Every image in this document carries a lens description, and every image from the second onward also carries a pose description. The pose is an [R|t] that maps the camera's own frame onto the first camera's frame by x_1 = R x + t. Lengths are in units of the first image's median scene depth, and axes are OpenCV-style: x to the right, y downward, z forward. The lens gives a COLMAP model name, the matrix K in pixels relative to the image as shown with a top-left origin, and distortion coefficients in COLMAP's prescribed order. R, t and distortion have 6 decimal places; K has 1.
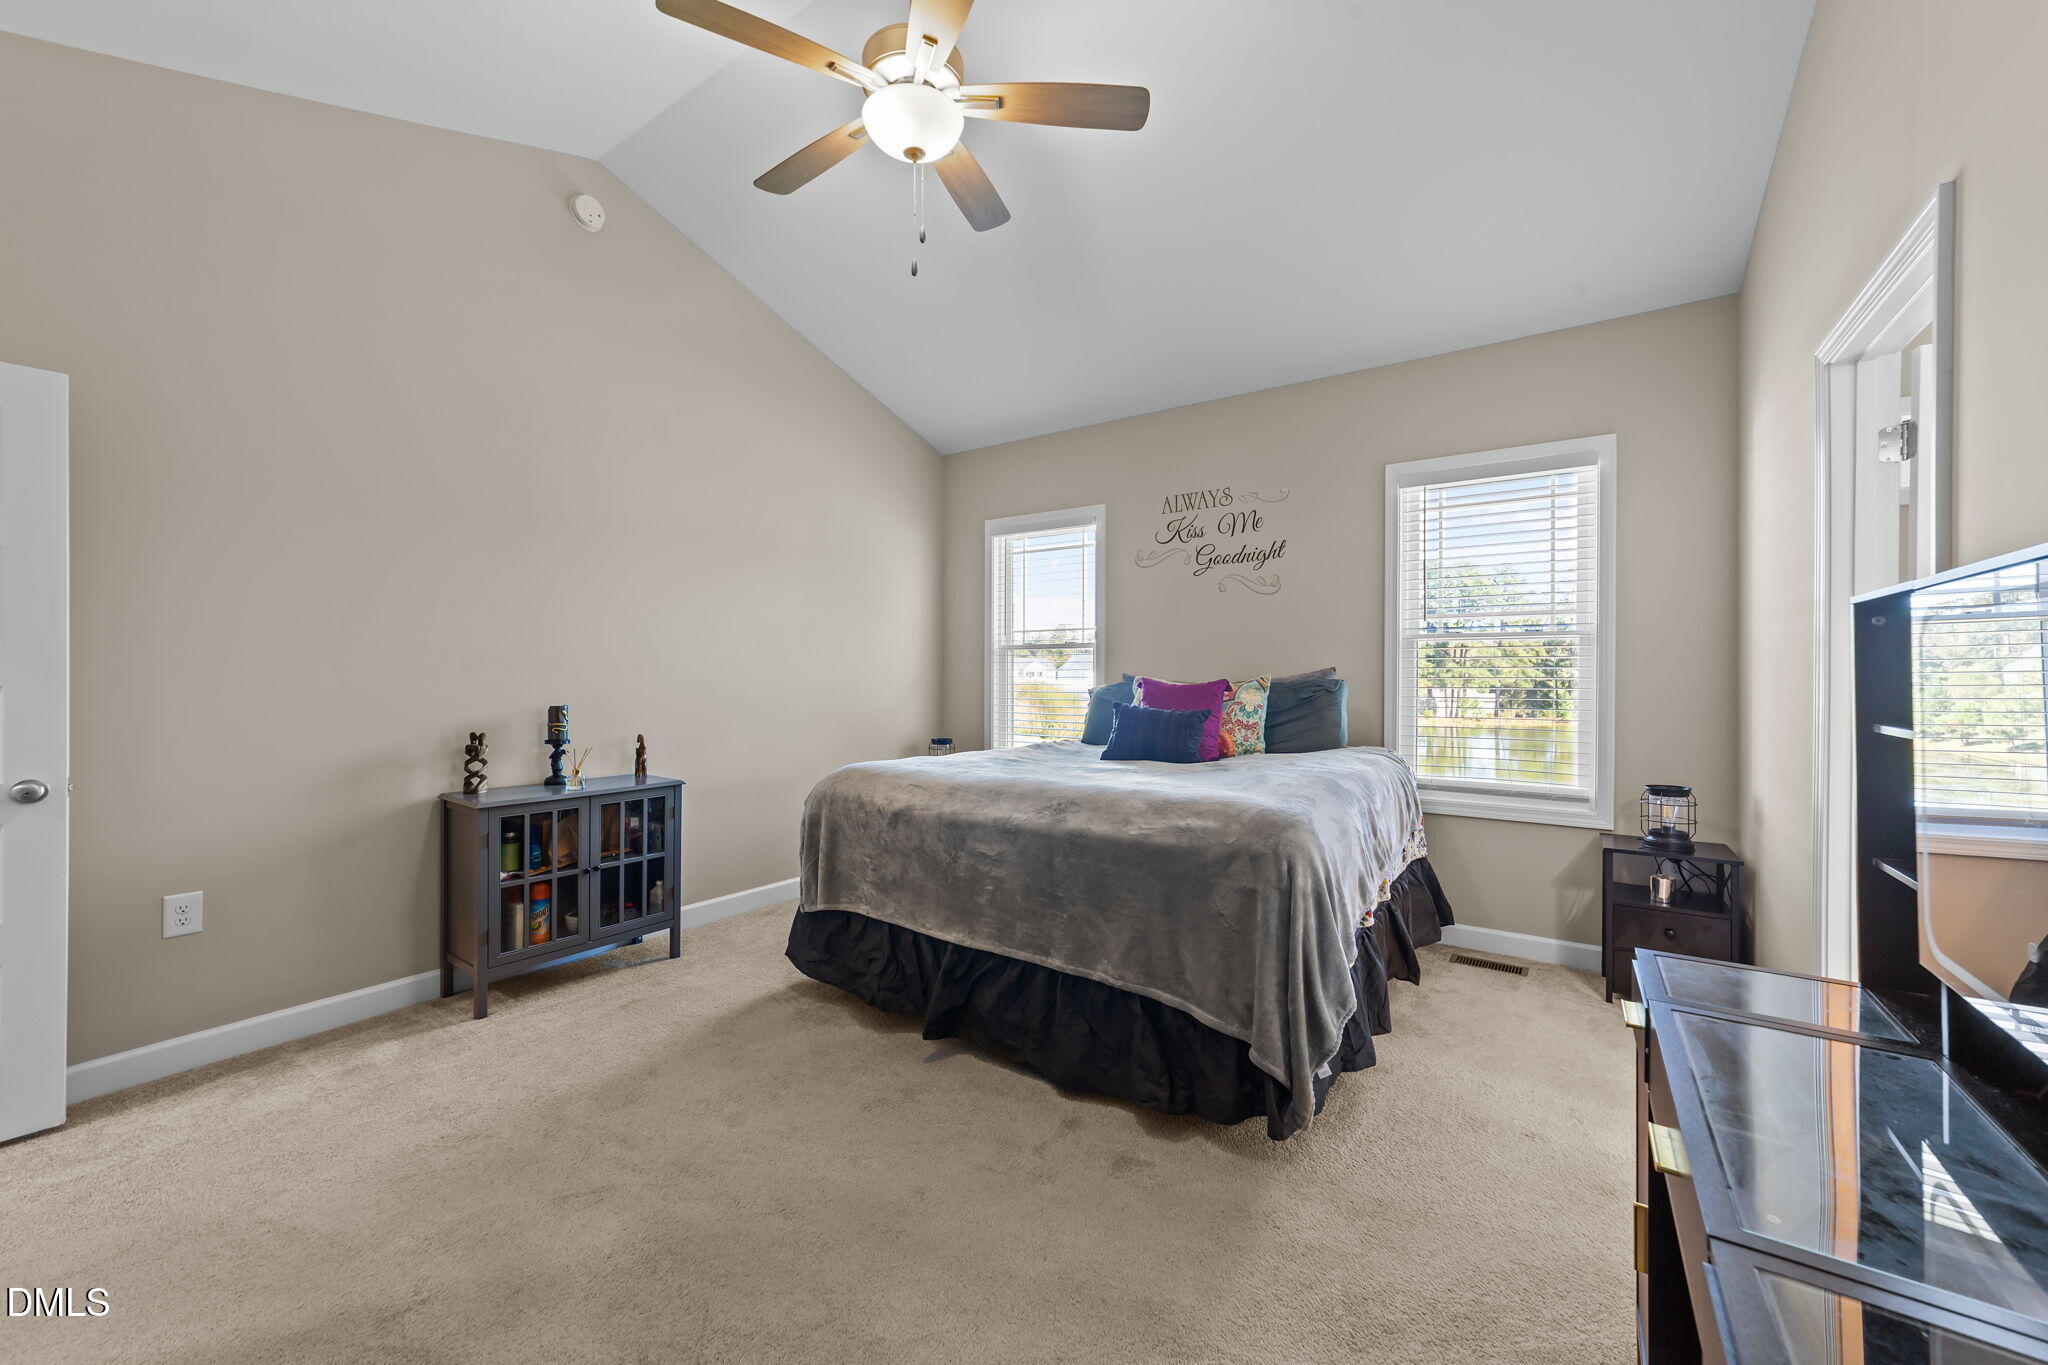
lens RADIAL K [[784.5, 0, 1020.5], [0, 784.5, 665.6], [0, 0, 1]] dist [-0.012735, 0.006765]
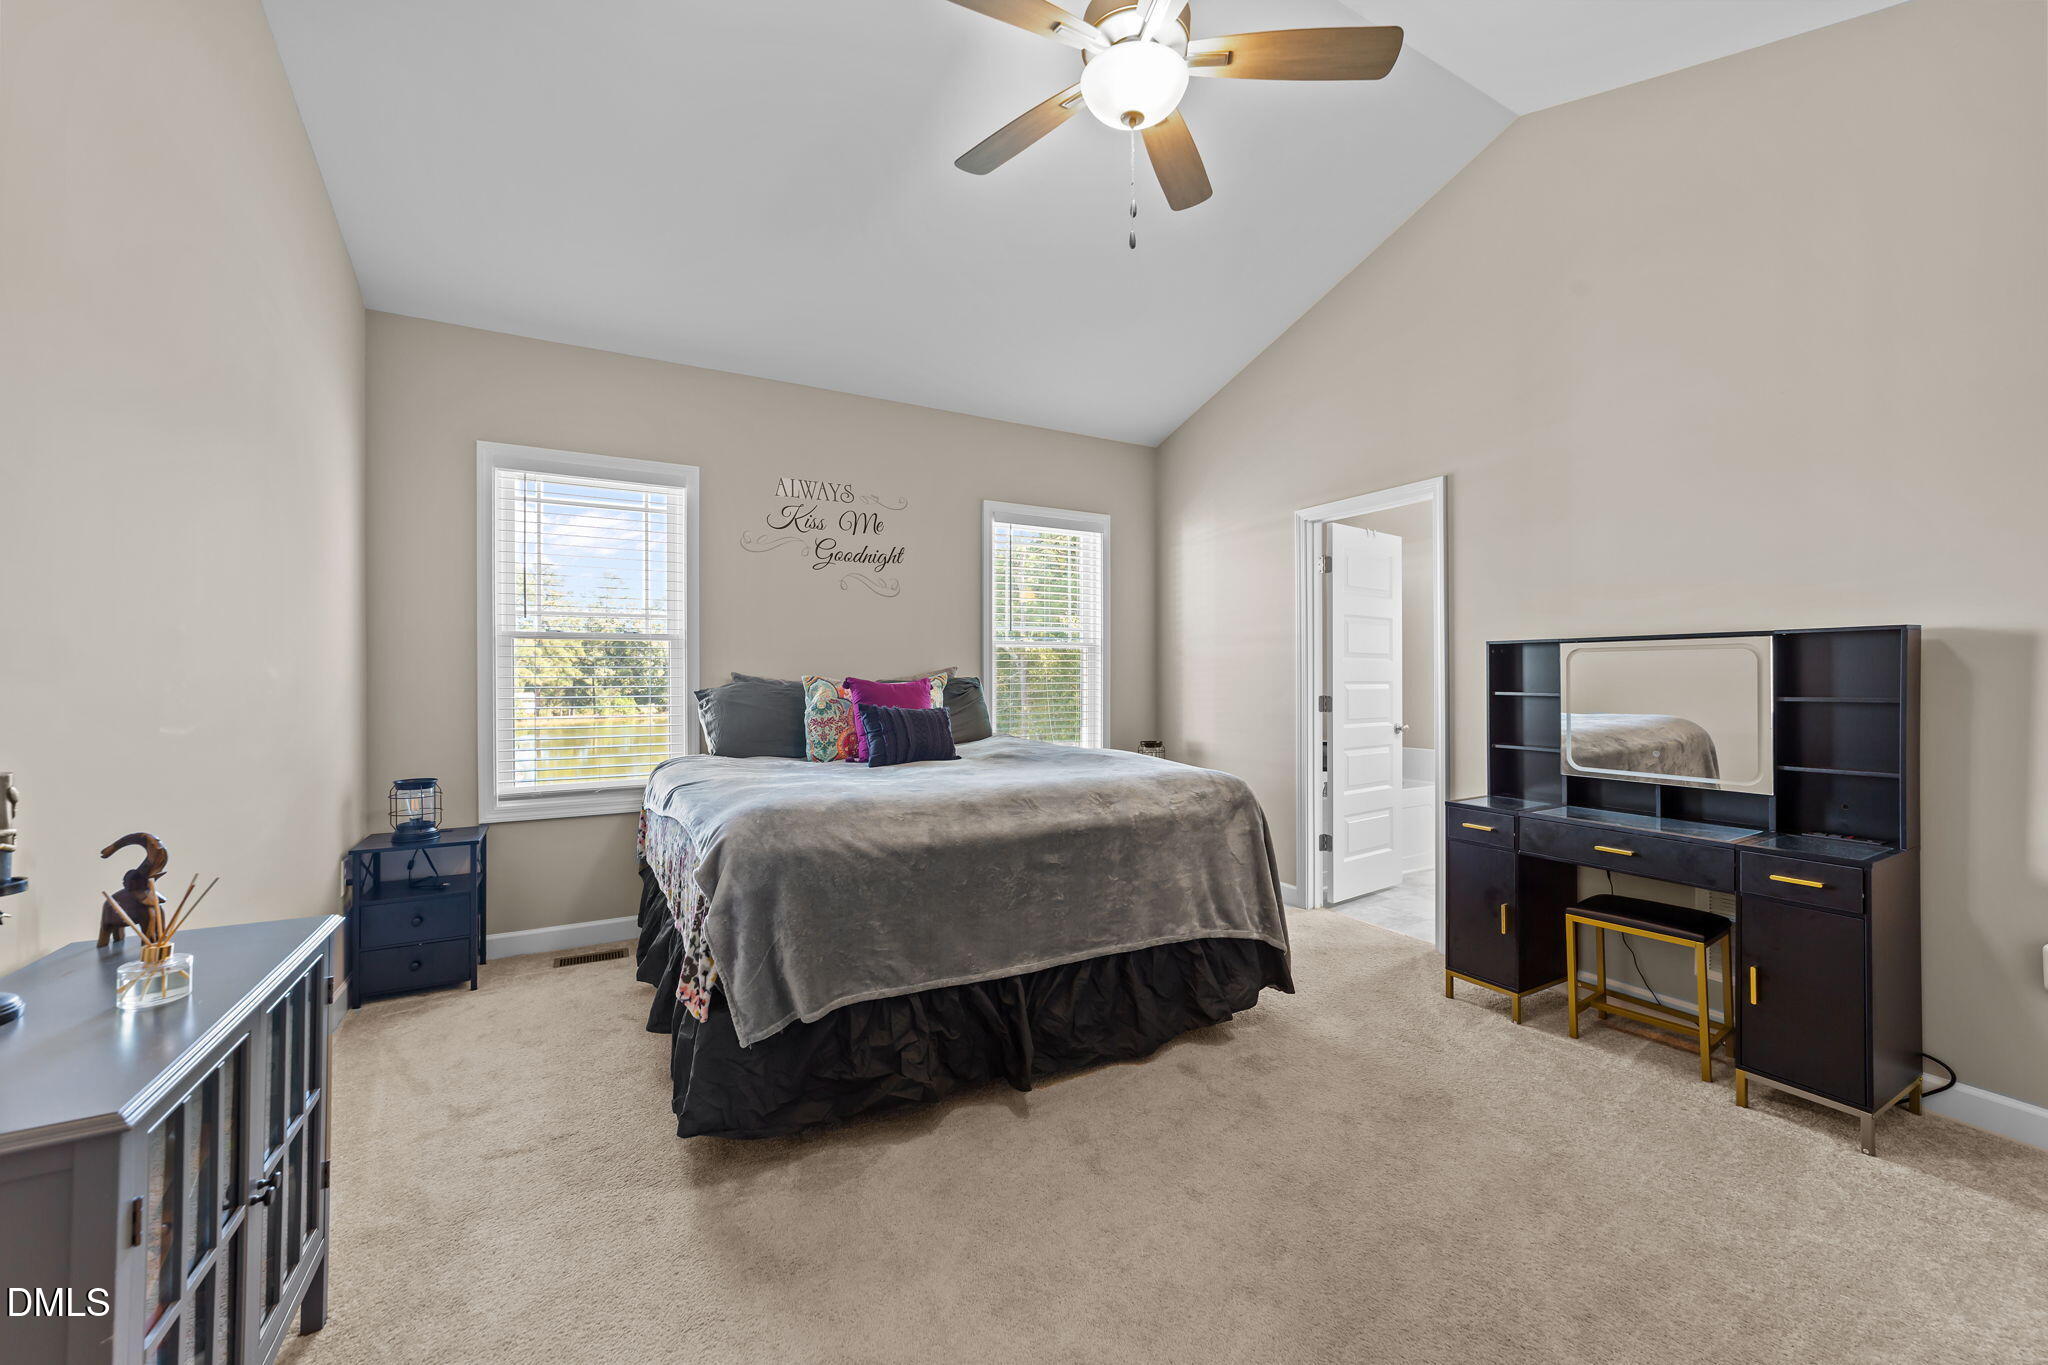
lens RADIAL K [[784.5, 0, 1028.4], [0, 784.5, 671.9], [0, 0, 1]] dist [-0.012735, 0.006765]
pose [[0.429633, -0.000383, 0.903003, -0.529253], [-0.007631, 0.999963, 0.004055, 0.003579], [-0.902971, -0.008633, 0.429614, 0.365181]]
